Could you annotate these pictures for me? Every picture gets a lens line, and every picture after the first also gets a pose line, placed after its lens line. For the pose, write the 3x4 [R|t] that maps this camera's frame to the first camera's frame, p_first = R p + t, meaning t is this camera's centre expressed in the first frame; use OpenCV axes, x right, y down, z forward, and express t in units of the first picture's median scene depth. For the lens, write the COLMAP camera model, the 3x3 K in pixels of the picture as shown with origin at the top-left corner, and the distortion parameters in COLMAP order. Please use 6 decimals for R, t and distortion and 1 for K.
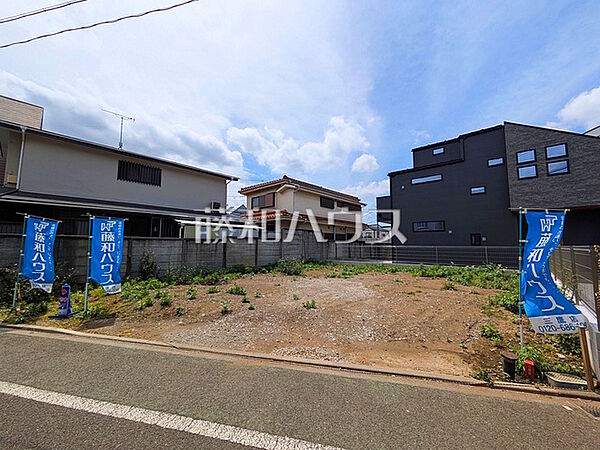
lens RADIAL K [[235.8, 0, 298.3], [0, 235.8, 222.7], [0, 0, 1]] dist [-0.002311, -0.000044]
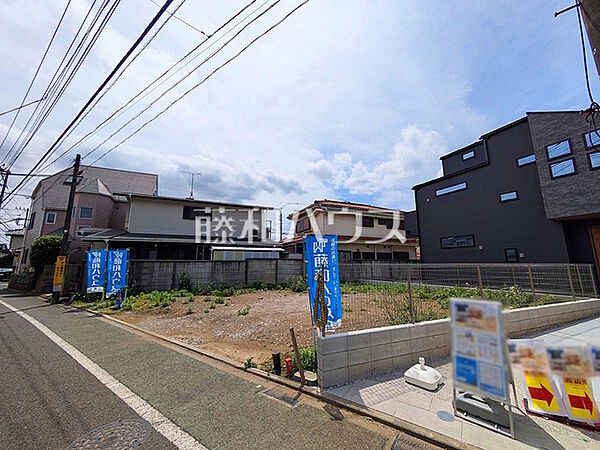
lens RADIAL K [[235.8, 0, 298.3], [0, 235.8, 222.7], [0, 0, 1]] dist [-0.002311, -0.000044]
pose [[0.923092, -0.076200, -0.376956, 0.390889], [0.045342, 0.994902, -0.090082, -0.003321], [0.381898, 0.066062, 0.921840, -0.046368]]
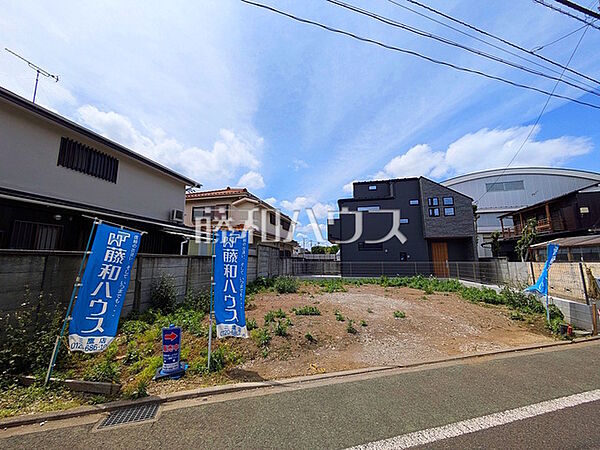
lens RADIAL K [[236.2, 0, 297.0], [0, 236.2, 225.5], [0, 0, 1]] dist [0.002888, 0.000439]
pose [[0.874570, 0.065111, 0.480507, -0.459070], [-0.041671, 0.997370, -0.059303, -0.002875], [-0.483105, 0.031842, 0.874983, 0.091833]]
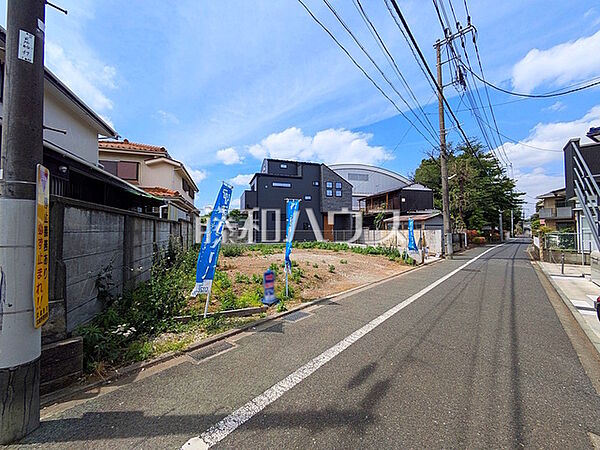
lens RADIAL K [[239.7, 0, 300.0], [0, 239.7, 225.0], [0, 0, 1]] dist [0.000498, 0.000080]
pose [[0.492695, 0.020076, 0.869970, -0.791730], [-0.084798, 0.996084, 0.025038, 0.020166], [-0.866060, -0.086108, 0.492468, 0.178879]]
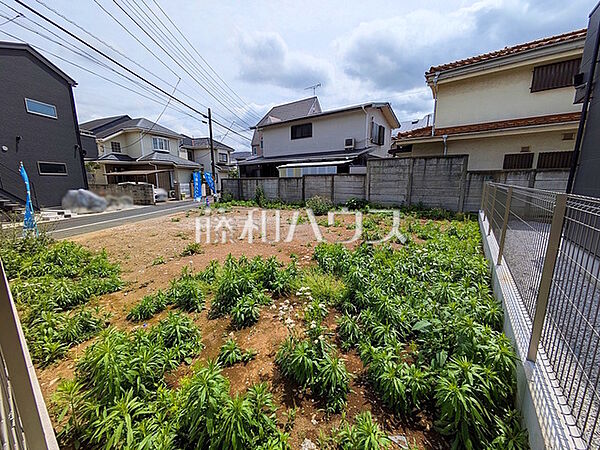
lens RADIAL K [[235.8, 0, 298.3], [0, 235.8, 222.7], [0, 0, 1]] dist [-0.002311, -0.000044]
pose [[0.109984, 0.169278, -0.979412, 0.807991], [0.098344, 0.978702, 0.180199, 0.073372], [0.989056, -0.116139, 0.090994, 0.784972]]
